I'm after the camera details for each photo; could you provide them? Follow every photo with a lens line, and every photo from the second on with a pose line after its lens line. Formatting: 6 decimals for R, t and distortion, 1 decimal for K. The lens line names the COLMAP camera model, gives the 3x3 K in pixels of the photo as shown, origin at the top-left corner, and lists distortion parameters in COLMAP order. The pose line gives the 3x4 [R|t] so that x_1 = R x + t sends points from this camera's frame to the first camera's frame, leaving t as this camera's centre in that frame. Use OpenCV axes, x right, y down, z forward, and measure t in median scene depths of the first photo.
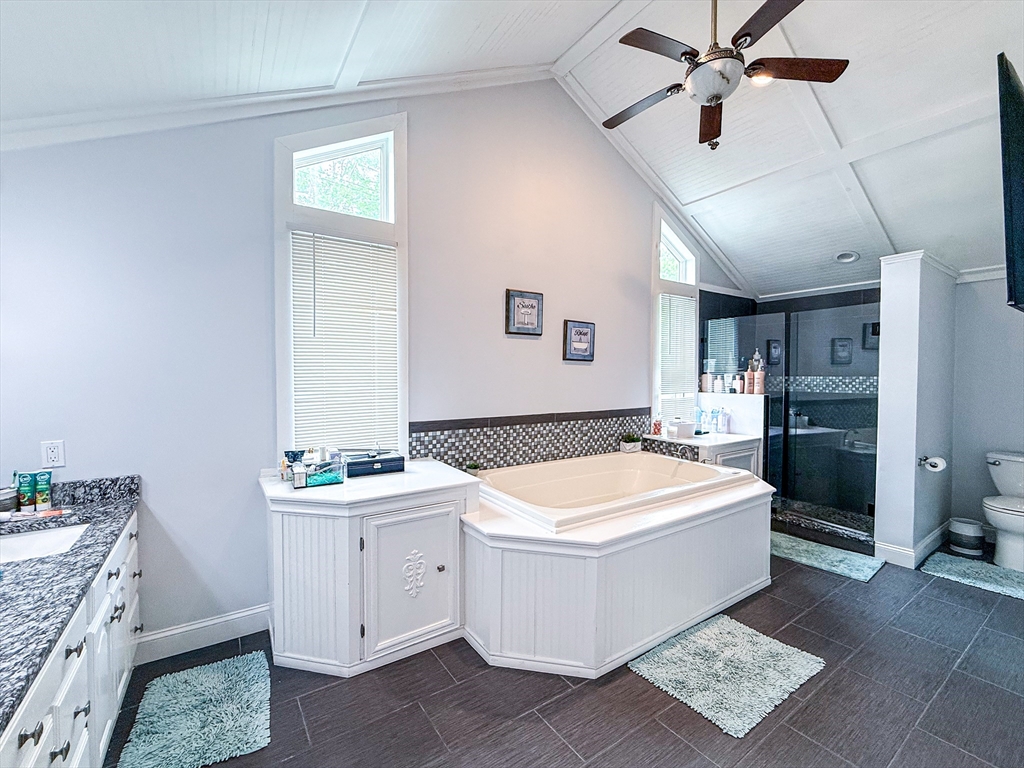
lens RADIAL K [[409.5, 0, 511.2], [0, 409.5, 378.5], [0, 0, 1]] dist [0.000600, -0.000195]
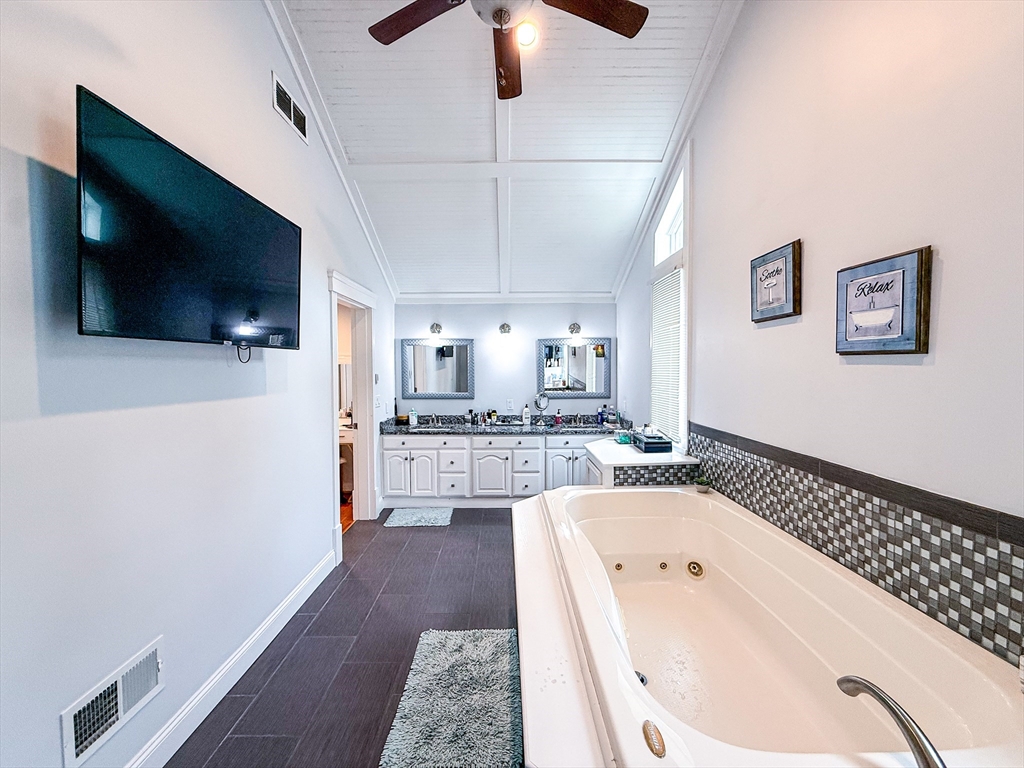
lens RADIAL K [[409.5, 0, 509.8], [0, 409.5, 383.1], [0, 0, 1]] dist [0.000600, -0.000195]
pose [[-0.532857, 0.026177, -0.845800, 0.779670], [-0.013272, 0.999140, 0.039285, -0.027310], [0.846101, 0.032159, -0.532052, 0.981813]]
